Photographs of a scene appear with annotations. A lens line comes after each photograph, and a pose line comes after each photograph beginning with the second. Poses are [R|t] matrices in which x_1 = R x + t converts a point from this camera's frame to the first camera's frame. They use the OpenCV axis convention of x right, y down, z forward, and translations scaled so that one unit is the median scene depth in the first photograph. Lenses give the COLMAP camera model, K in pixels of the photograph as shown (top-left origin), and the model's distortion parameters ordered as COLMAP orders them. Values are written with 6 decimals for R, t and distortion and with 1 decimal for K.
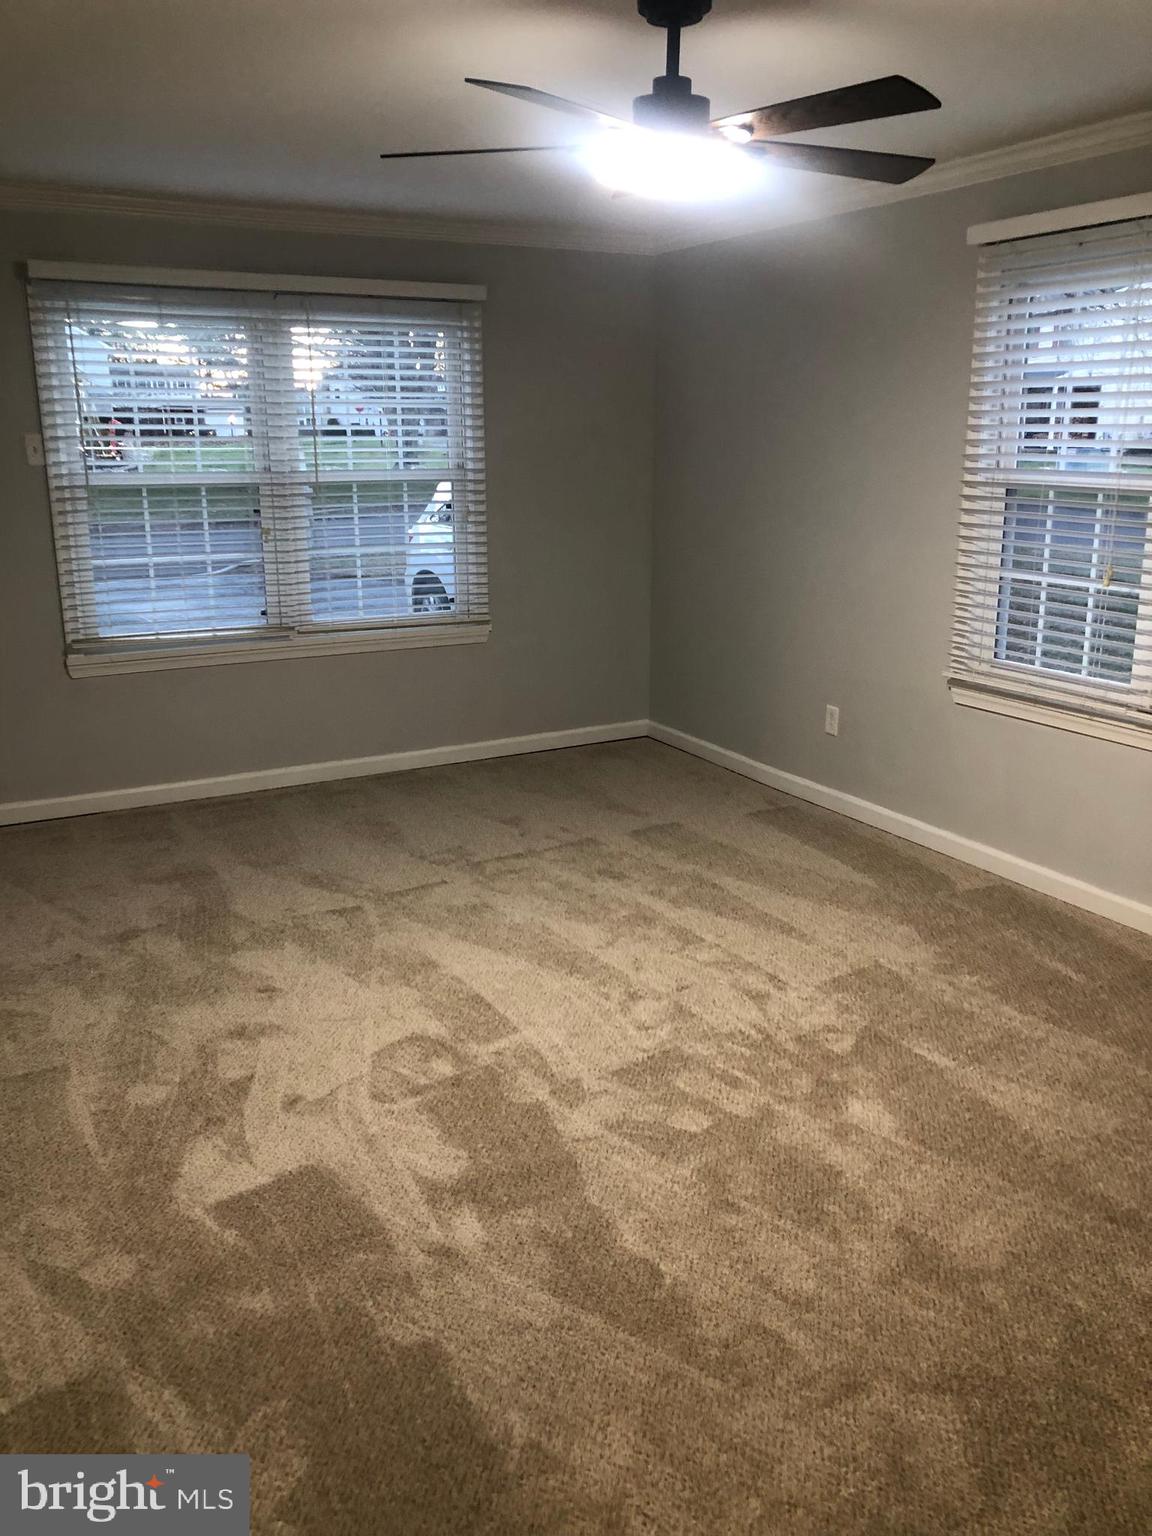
lens RADIAL K [[1249.1, 0, 576.0], [0, 1249.1, 768.0], [0, 0, 1]] dist [-0.004229, 0.046516]
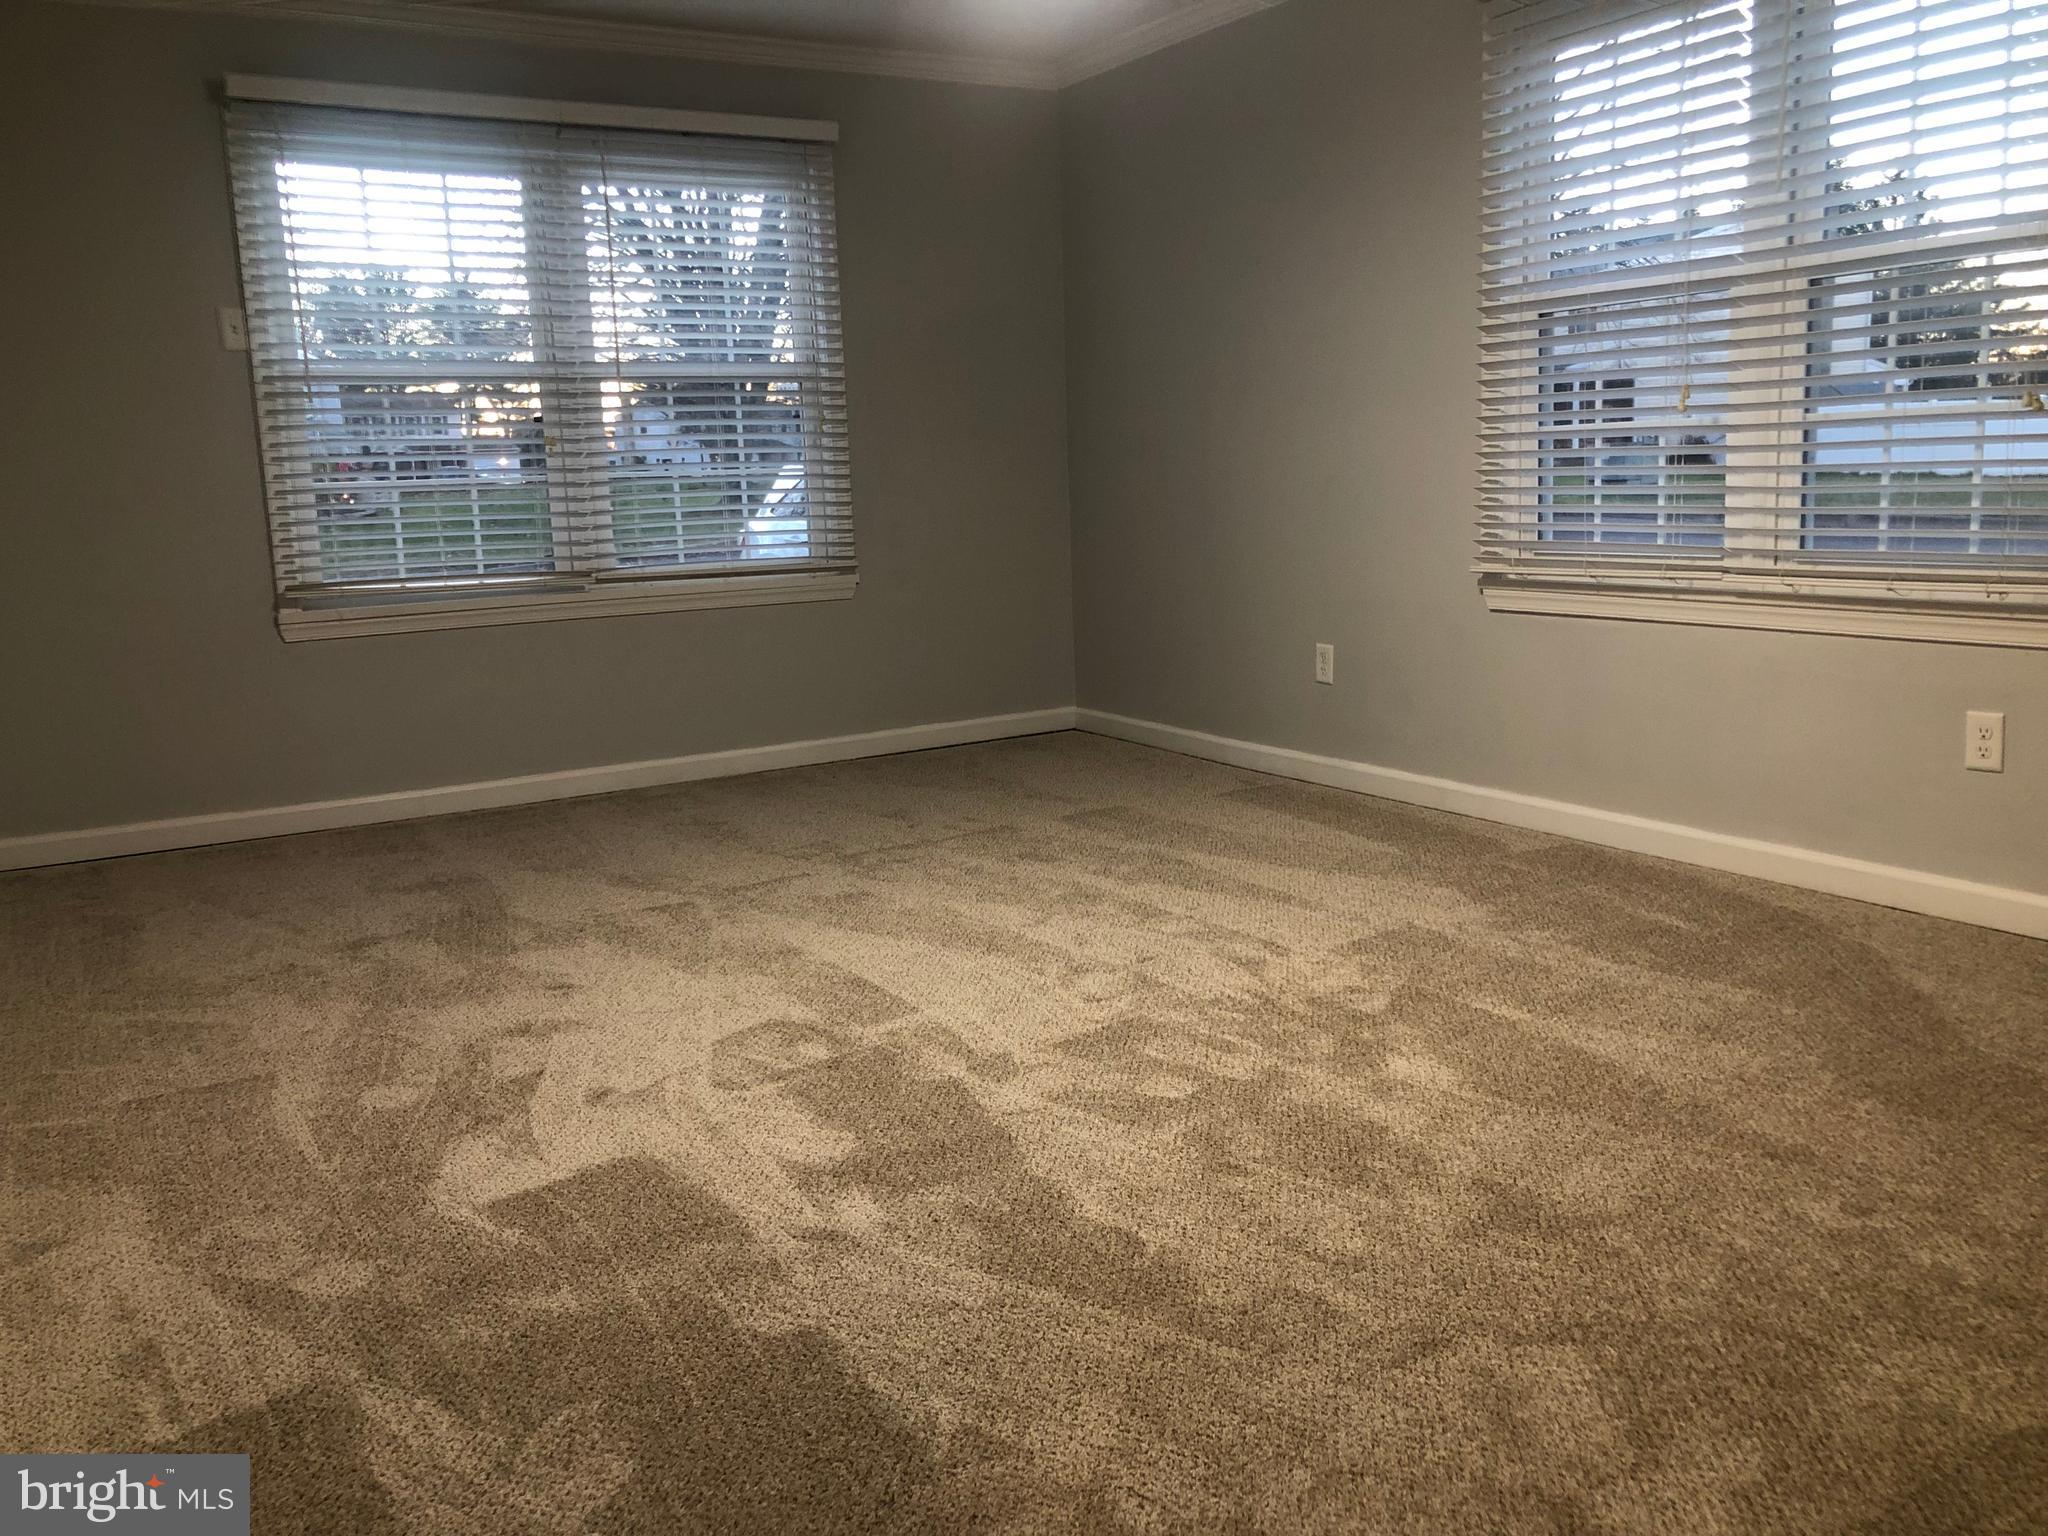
lens RADIAL K [[1665.4, 0, 1020.5], [0, 1665.4, 756.3], [0, 0, 1]] dist [-0.004229, 0.046516]
pose [[0.998768, -0.038290, 0.031574, -0.014549], [0.041209, 0.994364, -0.097682, 0.185997], [-0.027655, 0.098863, 0.994717, 0.049099]]
